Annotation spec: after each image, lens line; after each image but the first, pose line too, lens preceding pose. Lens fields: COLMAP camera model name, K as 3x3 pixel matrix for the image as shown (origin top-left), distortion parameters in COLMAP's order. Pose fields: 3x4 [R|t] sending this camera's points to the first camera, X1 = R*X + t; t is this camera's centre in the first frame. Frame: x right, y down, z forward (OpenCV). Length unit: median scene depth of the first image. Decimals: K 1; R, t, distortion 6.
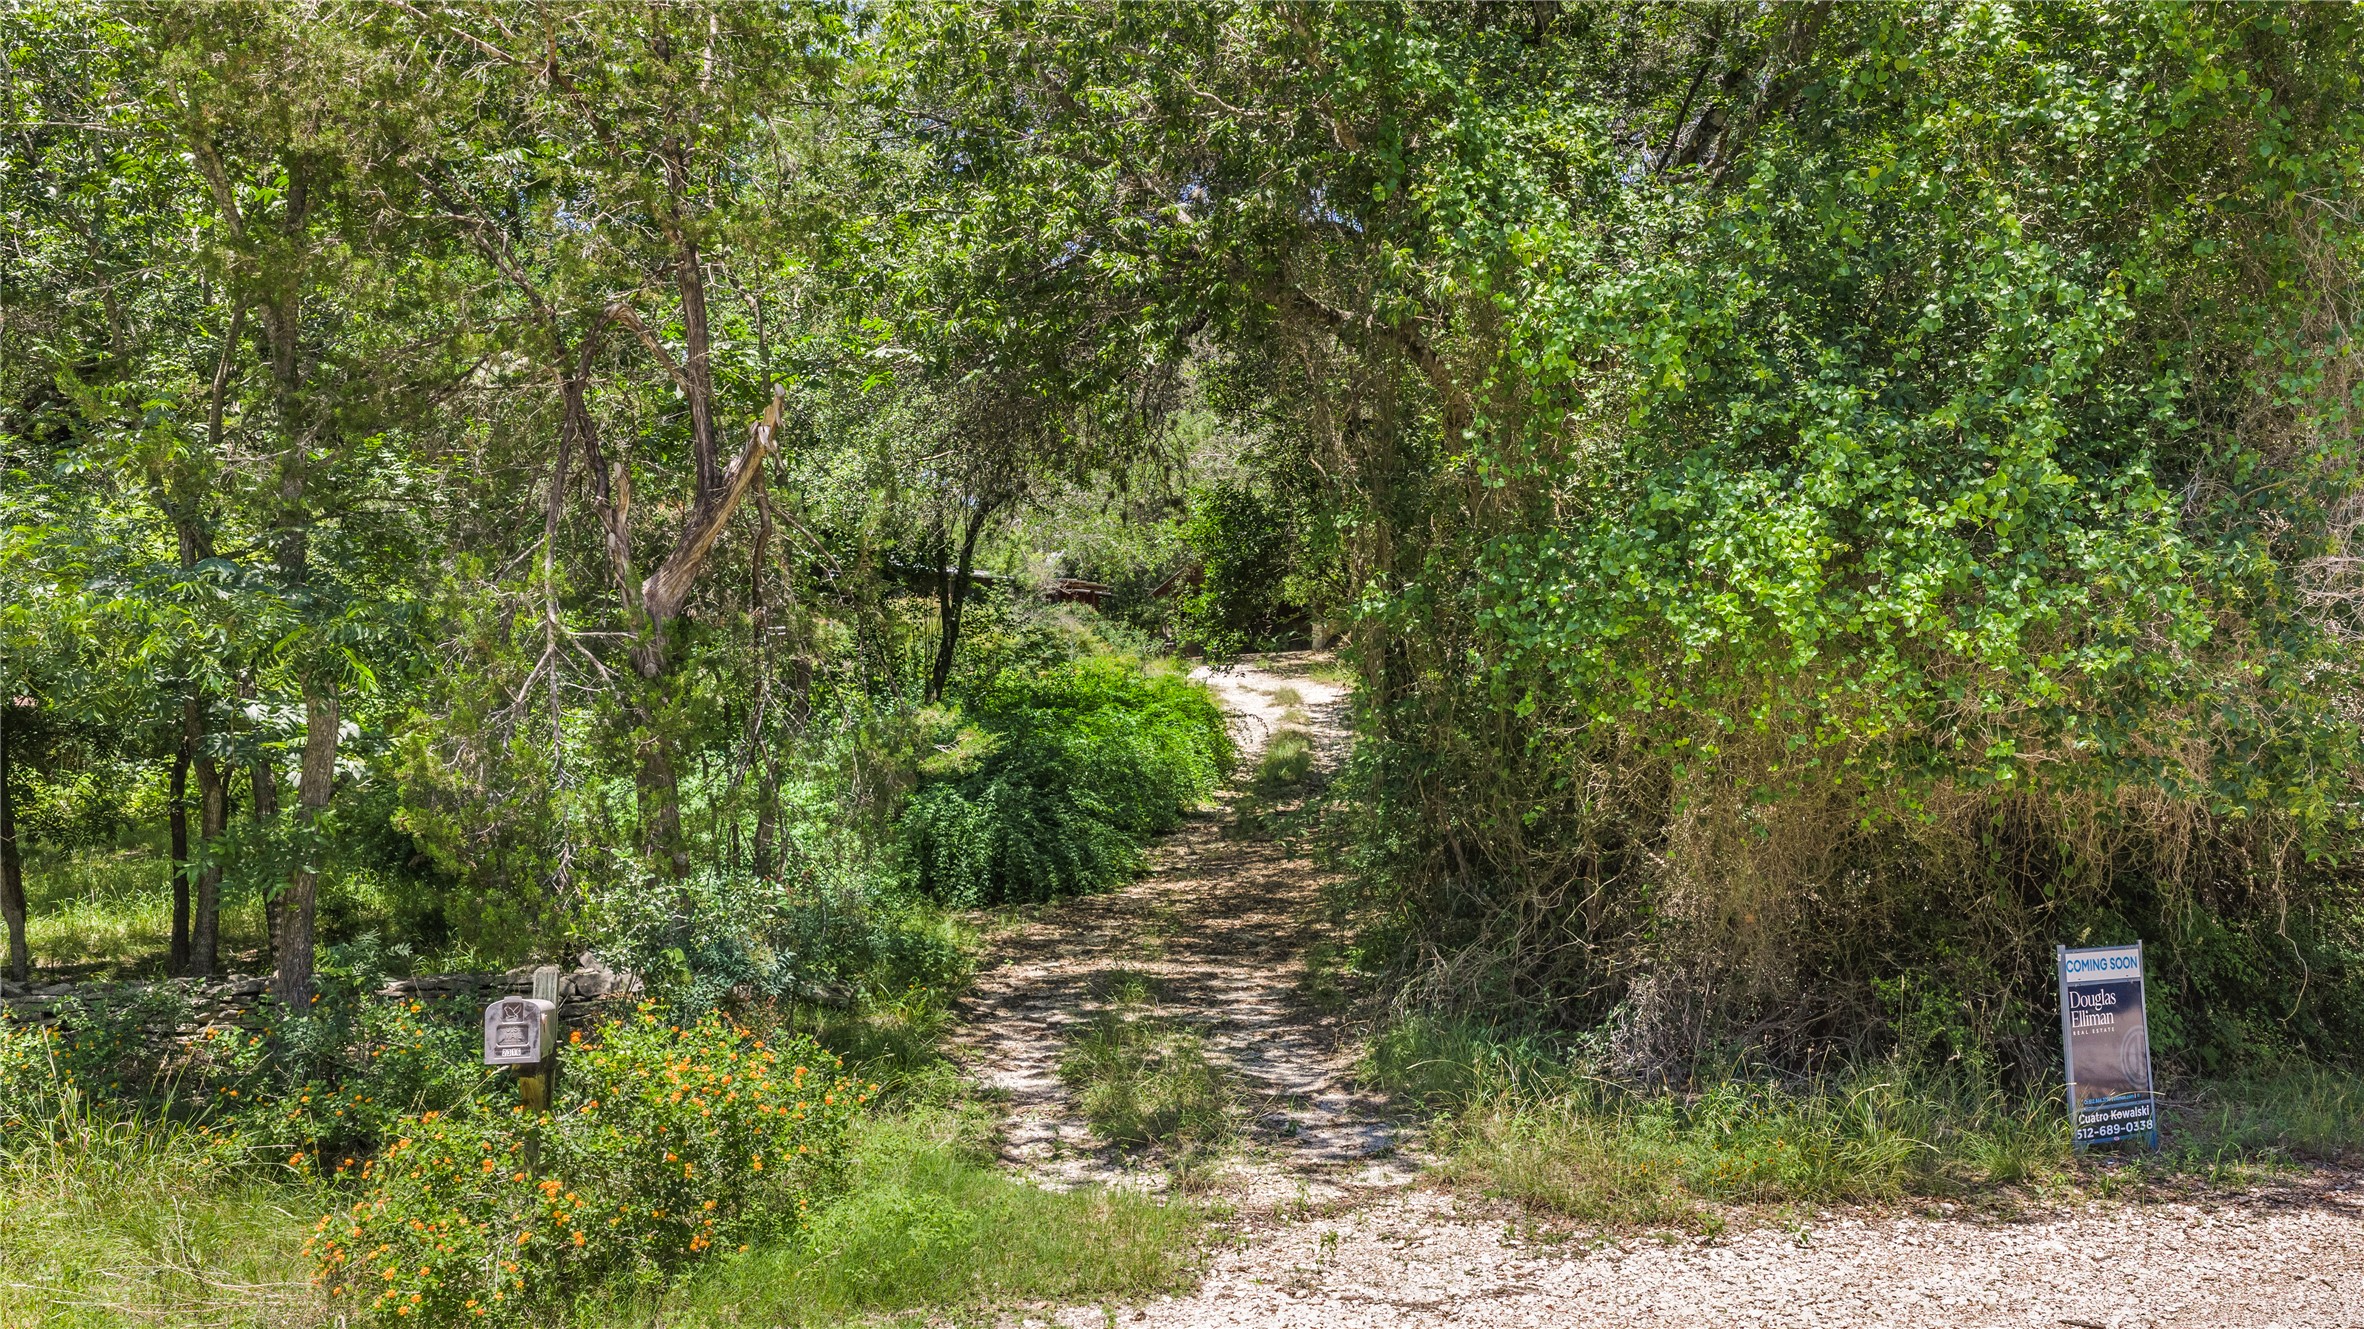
lens RADIAL K [[1973.7, 0, 1194.5], [0, 1973.7, 671.1], [0, 0, 1]] dist [0.031101, -0.078860]
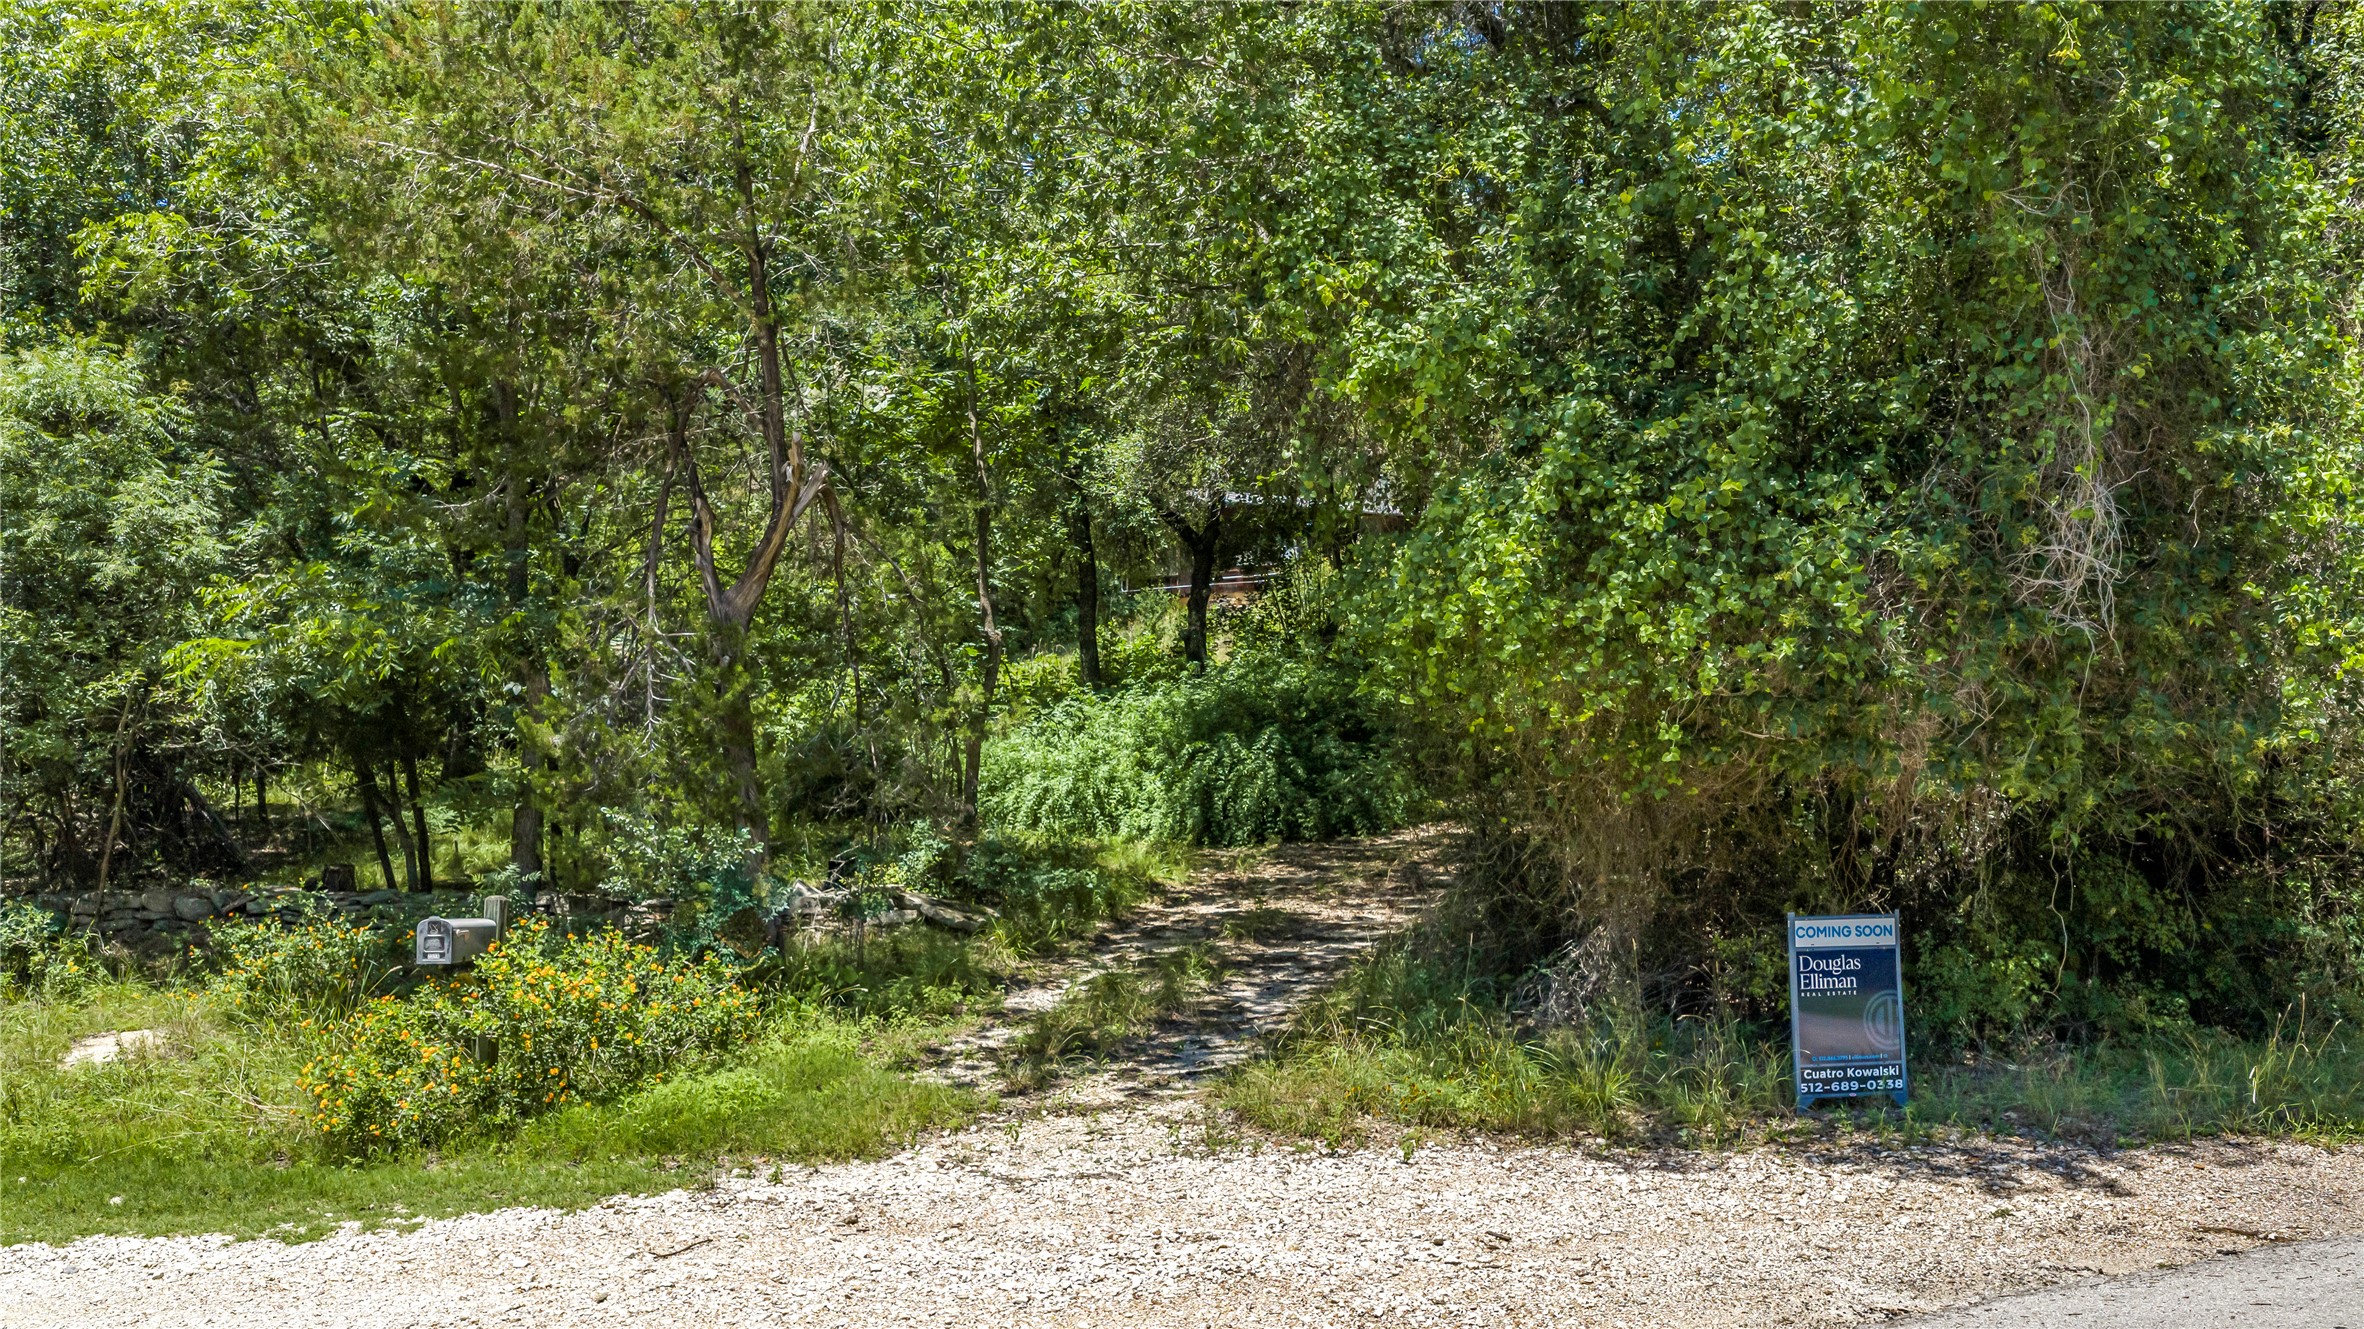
lens RADIAL K [[1973.7, 0, 1194.5], [0, 1973.7, 671.1], [0, 0, 1]] dist [0.031101, -0.078860]
pose [[0.948862, -0.008186, -0.315585, 0.471048], [0.019804, 0.999238, 0.033625, -0.035013], [0.315070, -0.038155, 0.948301, -0.115564]]
